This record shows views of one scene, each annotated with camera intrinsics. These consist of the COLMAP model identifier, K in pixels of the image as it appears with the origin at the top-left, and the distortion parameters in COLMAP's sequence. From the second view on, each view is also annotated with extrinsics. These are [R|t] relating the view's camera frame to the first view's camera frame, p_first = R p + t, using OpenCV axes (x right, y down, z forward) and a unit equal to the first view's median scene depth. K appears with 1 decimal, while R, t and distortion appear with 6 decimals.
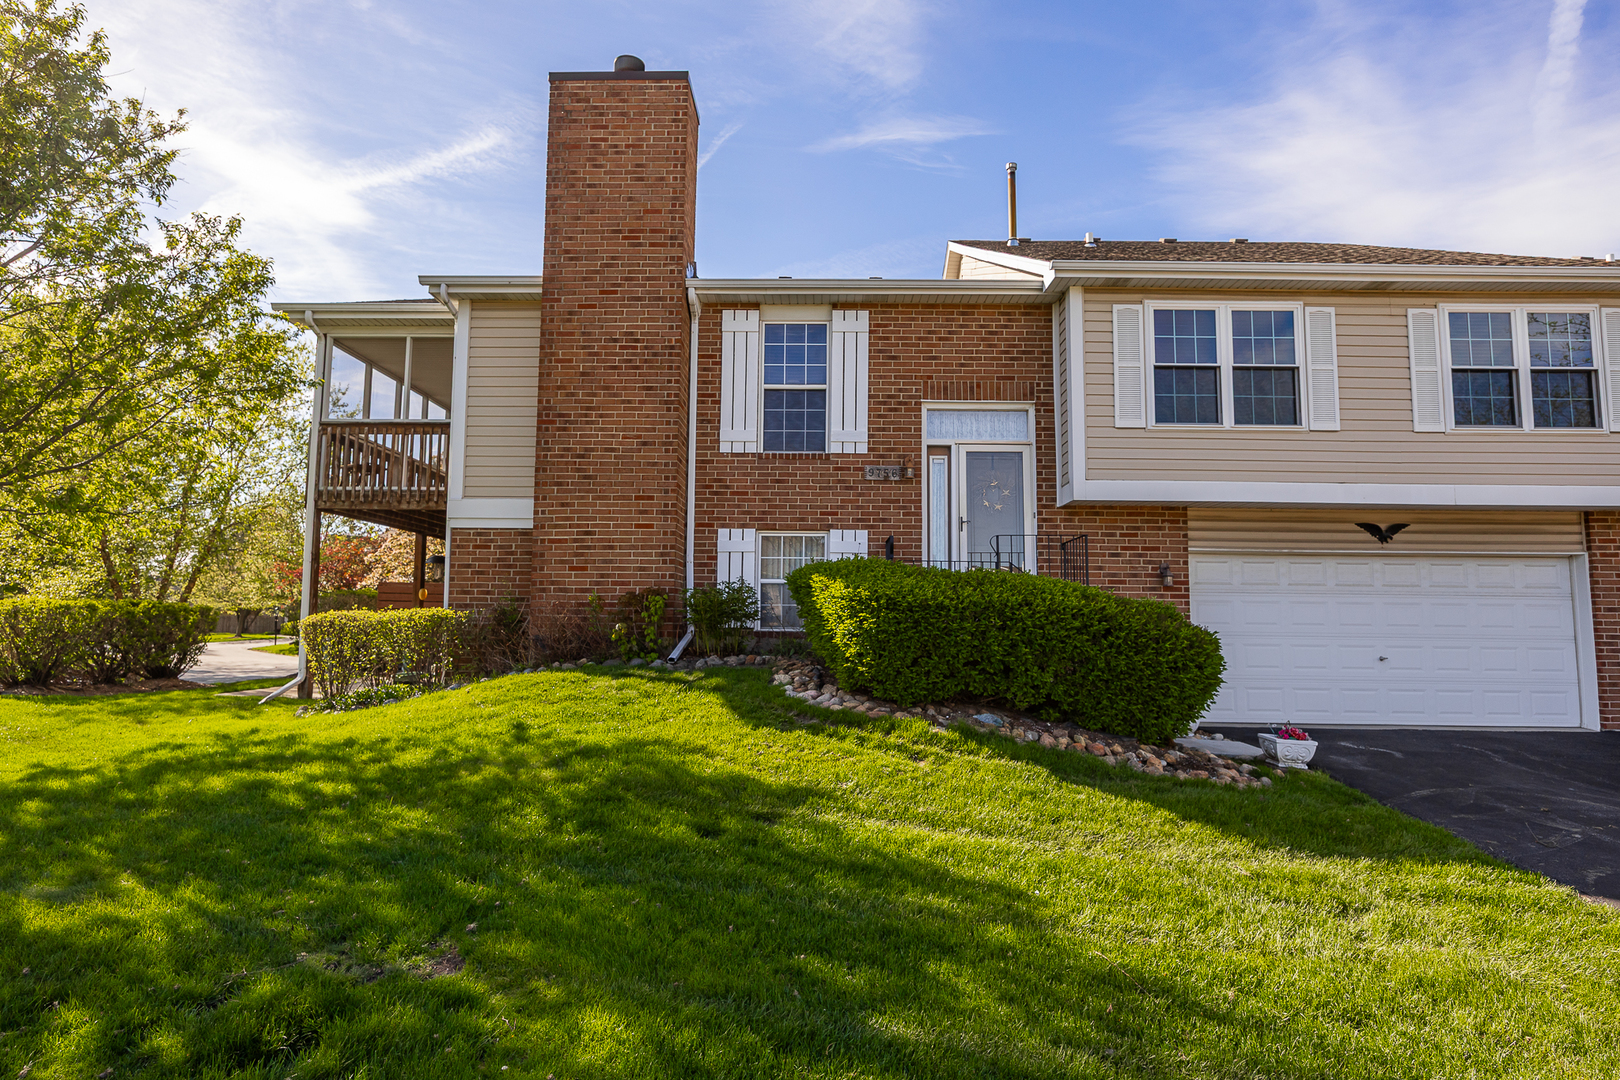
lens RADIAL K [[862.5, 0, 809.3], [0, 862.5, 548.9], [0, 0, 1]] dist [-0.015169, 0.001237]
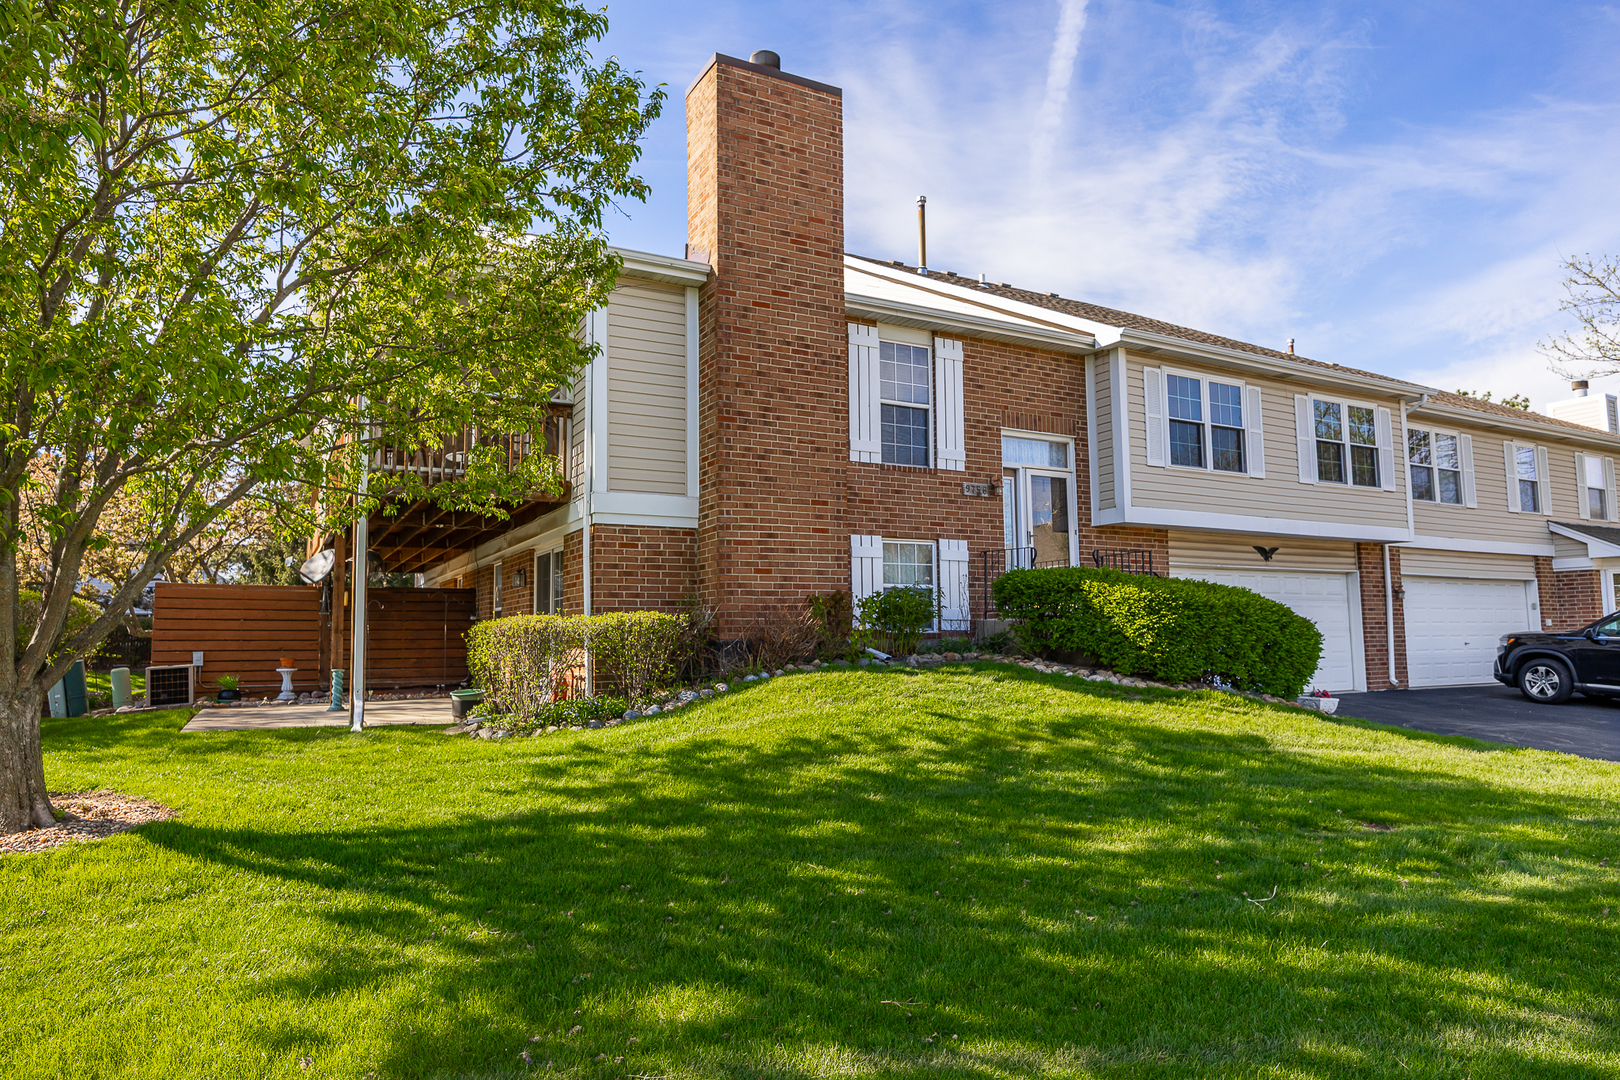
lens RADIAL K [[1005.7, 0, 813.2], [0, 1005.7, 545.0], [0, 0, 1]] dist [-0.018120, 0.002150]
pose [[0.867385, 0.028200, 0.496839, -0.759730], [-0.025971, 0.999598, -0.011396, 0.004109], [-0.496960, -0.003019, 0.867768, -0.026845]]
